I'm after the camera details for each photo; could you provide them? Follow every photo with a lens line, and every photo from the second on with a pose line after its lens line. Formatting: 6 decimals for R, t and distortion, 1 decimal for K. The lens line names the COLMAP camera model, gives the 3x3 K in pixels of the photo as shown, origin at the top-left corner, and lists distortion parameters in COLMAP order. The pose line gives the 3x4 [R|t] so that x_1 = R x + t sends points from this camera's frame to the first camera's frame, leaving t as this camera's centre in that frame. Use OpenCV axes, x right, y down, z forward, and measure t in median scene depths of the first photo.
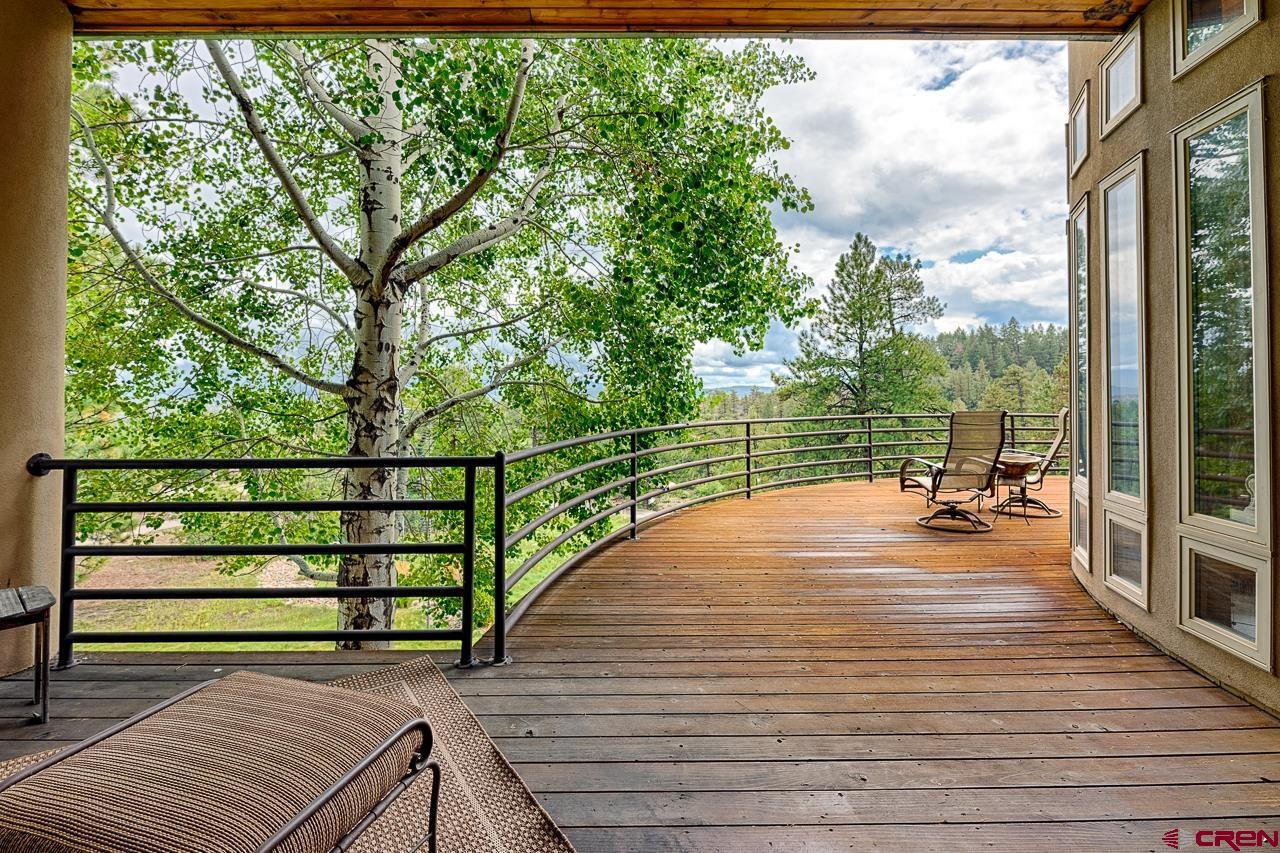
lens RADIAL K [[547.6, 0, 635.9], [0, 547.6, 390.2], [0, 0, 1]] dist [-0.000062, -0.000044]
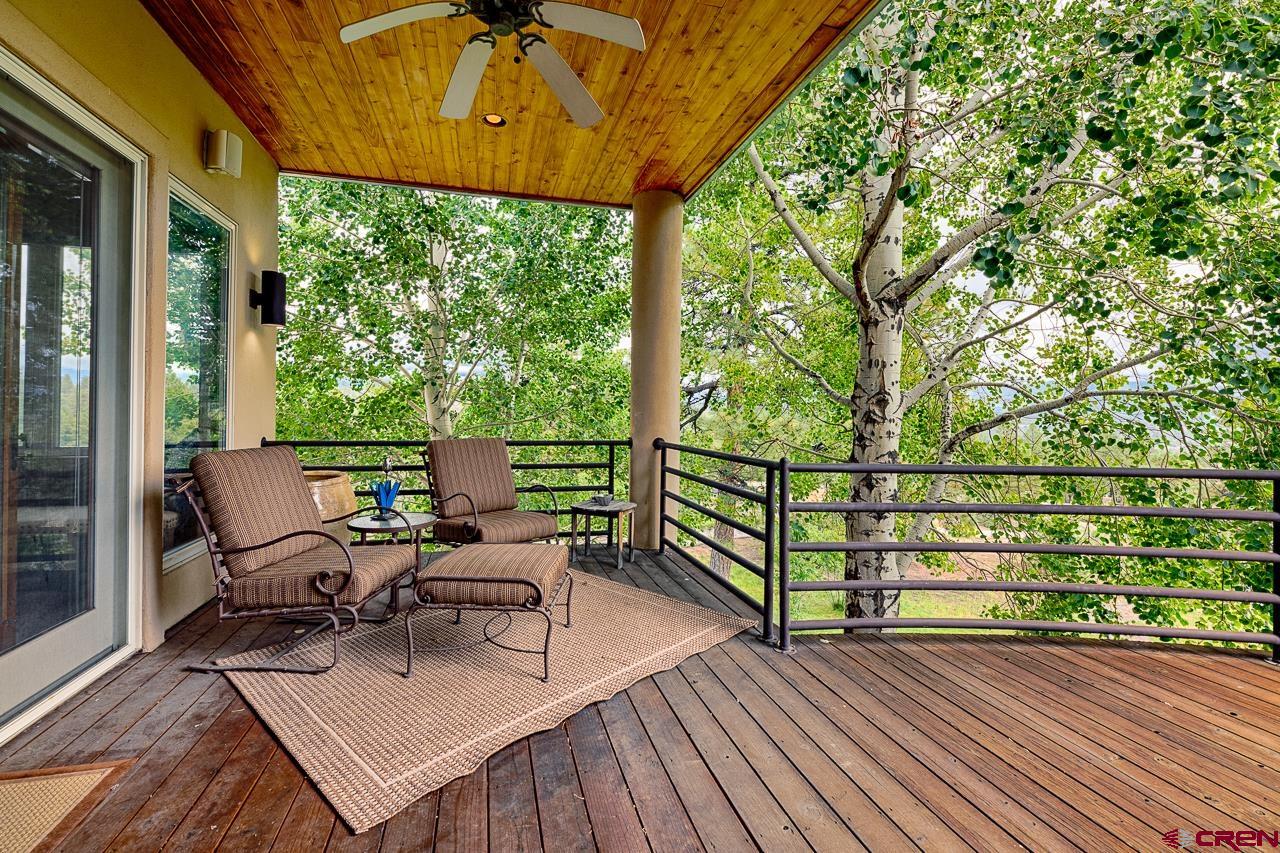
lens RADIAL K [[556.0, 0, 637.7], [0, 556.0, 405.6], [0, 0, 1]] dist [-0.000590, -0.000113]
pose [[0.257598, -0.006303, -0.966232, 0.481192], [0.003637, 0.999978, -0.005554, 0.008145], [0.966245, -0.002083, 0.257615, 0.276316]]
